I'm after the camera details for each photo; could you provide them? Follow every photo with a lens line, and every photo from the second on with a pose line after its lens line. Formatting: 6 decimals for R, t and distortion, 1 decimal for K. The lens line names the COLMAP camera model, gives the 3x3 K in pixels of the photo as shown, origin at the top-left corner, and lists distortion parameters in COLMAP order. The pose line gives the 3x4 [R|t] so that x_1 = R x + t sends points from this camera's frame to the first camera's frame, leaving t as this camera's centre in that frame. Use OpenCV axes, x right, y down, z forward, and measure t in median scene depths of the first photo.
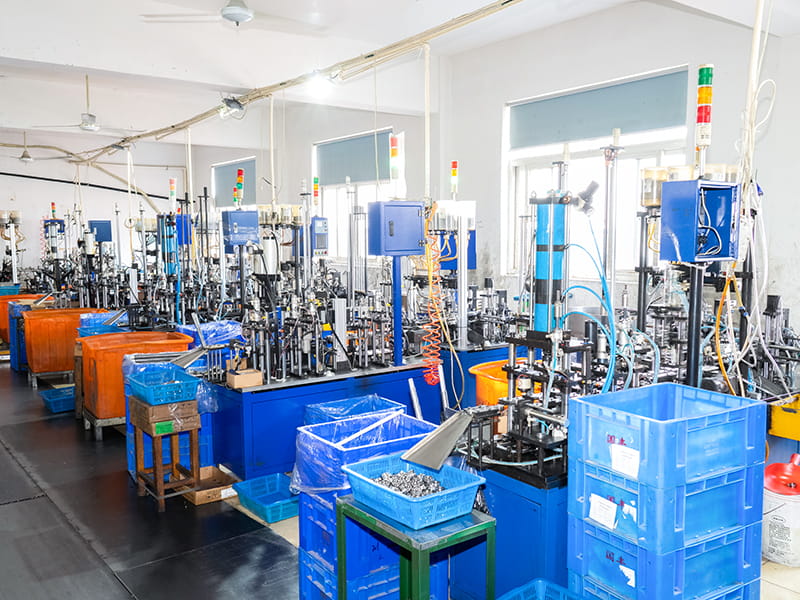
lens RADIAL K [[726.7, 0, 401.0], [0, 726.7, 299.8], [0, 0, 1]] dist [0.007255, 0.000000]
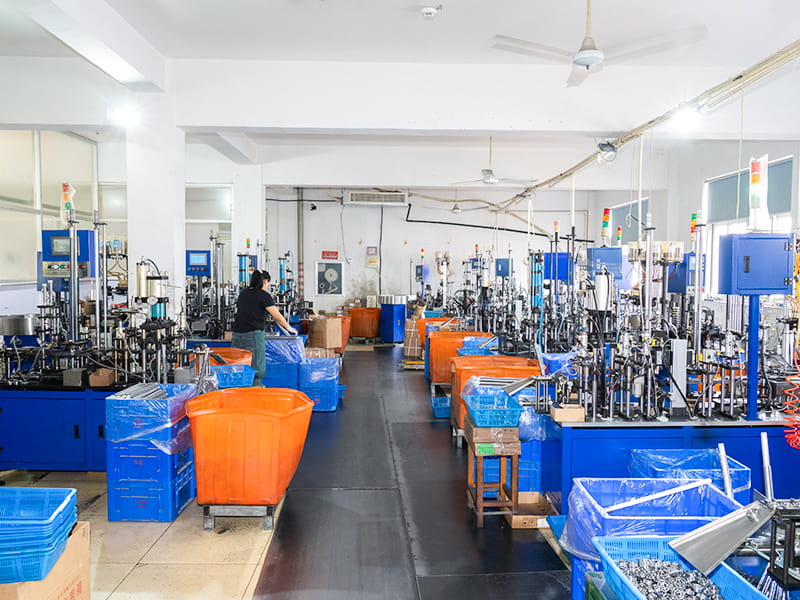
lens RADIAL K [[627.2, 0, 398.7], [0, 627.2, 302.4], [0, 0, 1]] dist [-0.015282, 0.003330]
pose [[0.815306, 0.033776, -0.578045, 0.081024], [-0.056817, 0.998146, -0.021814, -0.010786], [0.576237, 0.050628, 0.815713, 0.135213]]
